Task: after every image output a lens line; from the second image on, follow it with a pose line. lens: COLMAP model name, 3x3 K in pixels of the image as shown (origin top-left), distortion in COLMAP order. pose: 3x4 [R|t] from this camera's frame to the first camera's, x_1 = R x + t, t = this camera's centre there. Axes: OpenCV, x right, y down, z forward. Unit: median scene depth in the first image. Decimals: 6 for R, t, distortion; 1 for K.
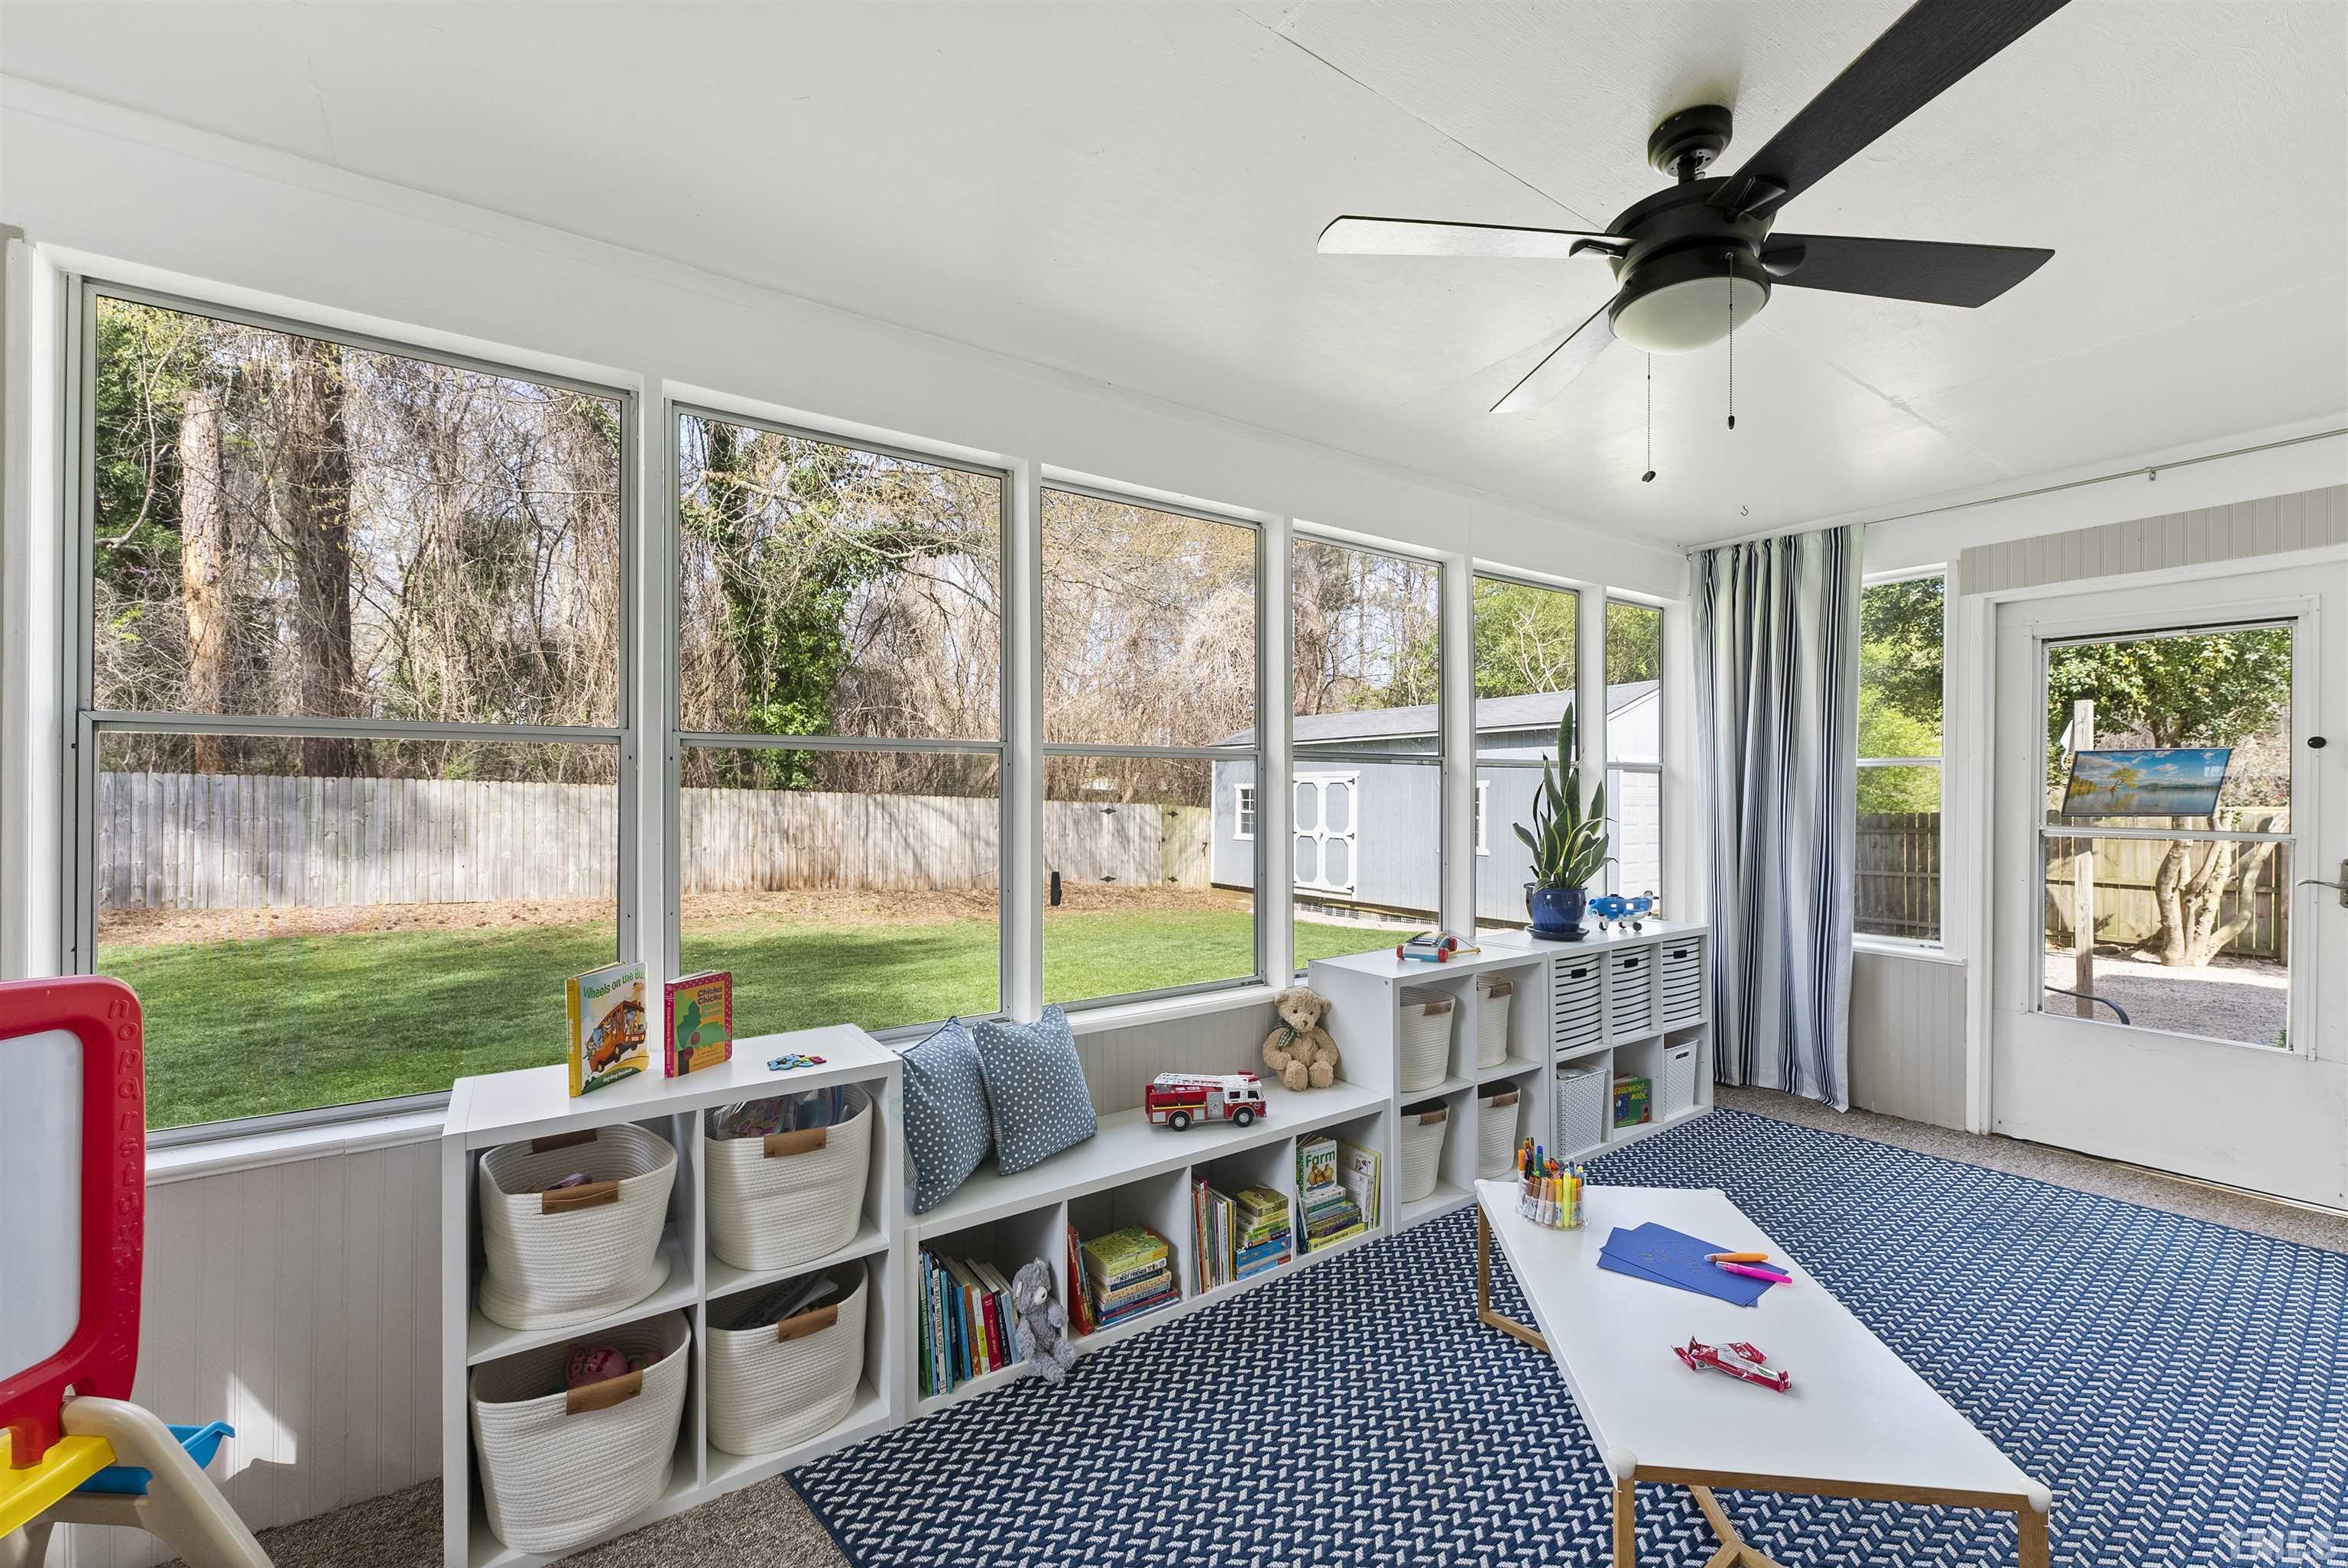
lens RADIAL K [[938.9, 0, 1164.8], [0, 938.9, 783.3], [0, 0, 1]] dist [-0.002043, -0.000190]
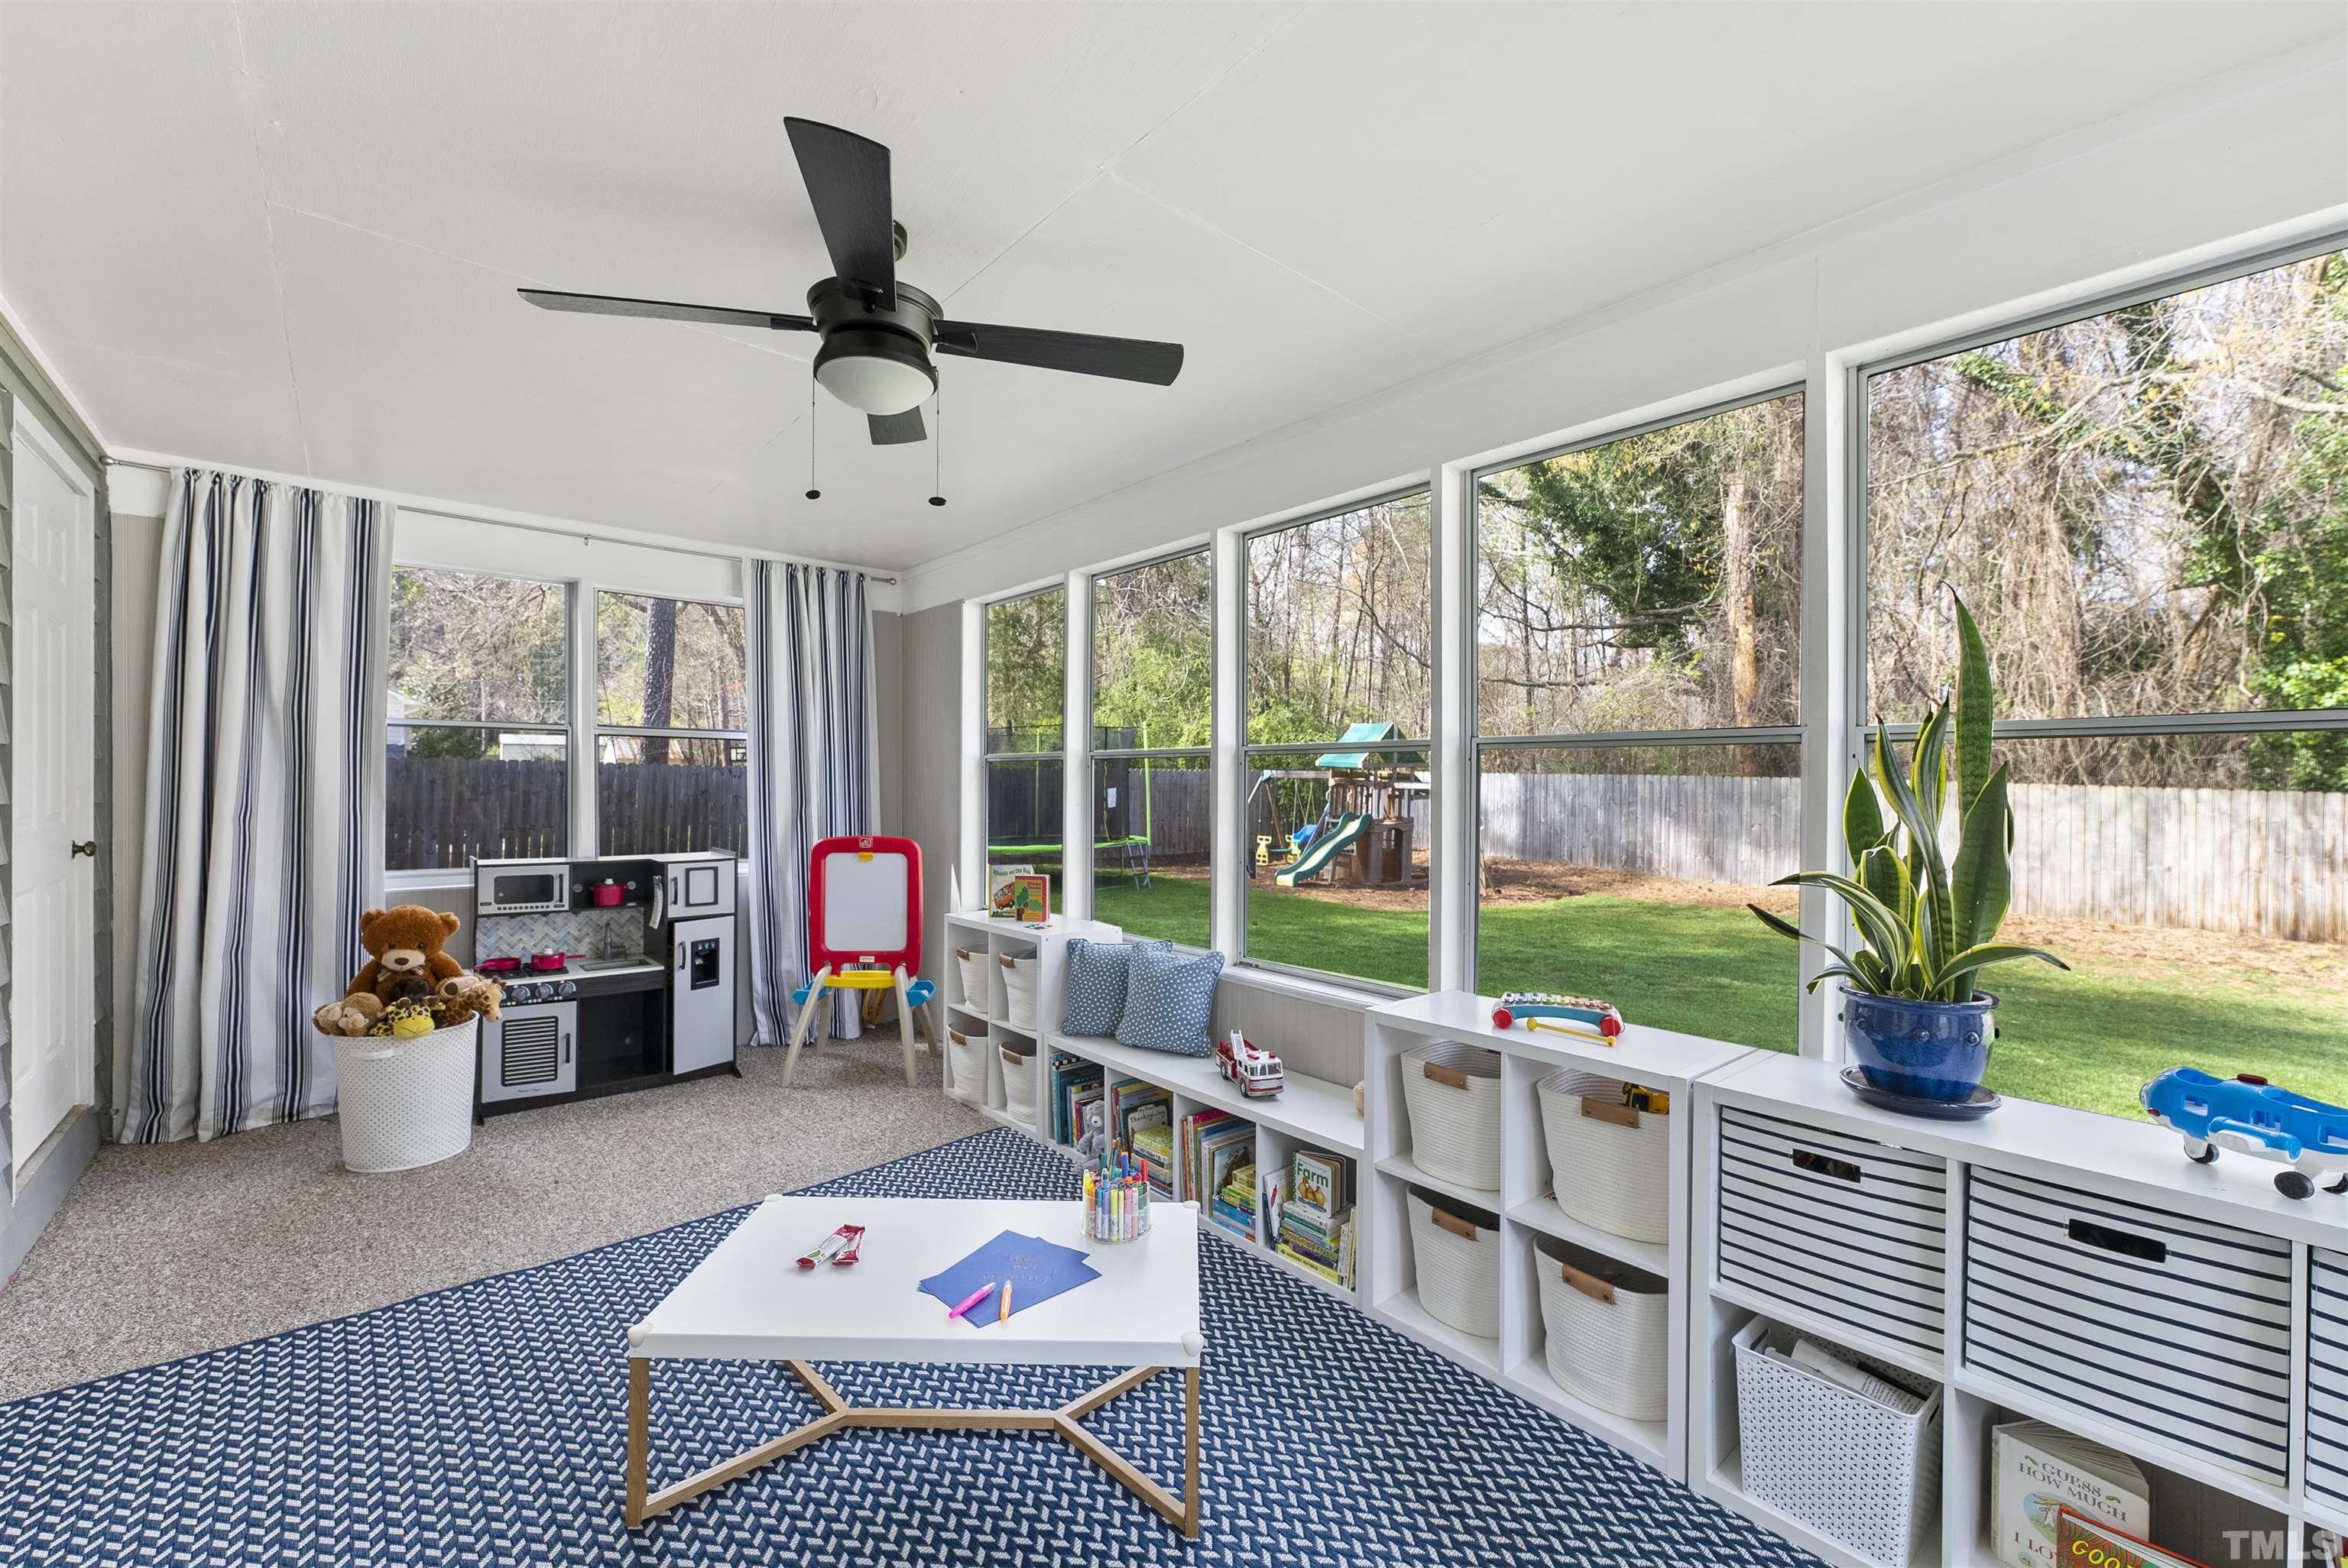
lens RADIAL K [[938.9, 0, 1164.8], [0, 938.9, 783.3], [0, 0, 1]] dist [-0.002043, -0.000190]
pose [[0.115743, -0.000379, -0.993279, 0.834041], [0.000456, 1.000000, -0.000328, 0.005955], [0.993279, -0.000415, 0.115743, 0.574395]]
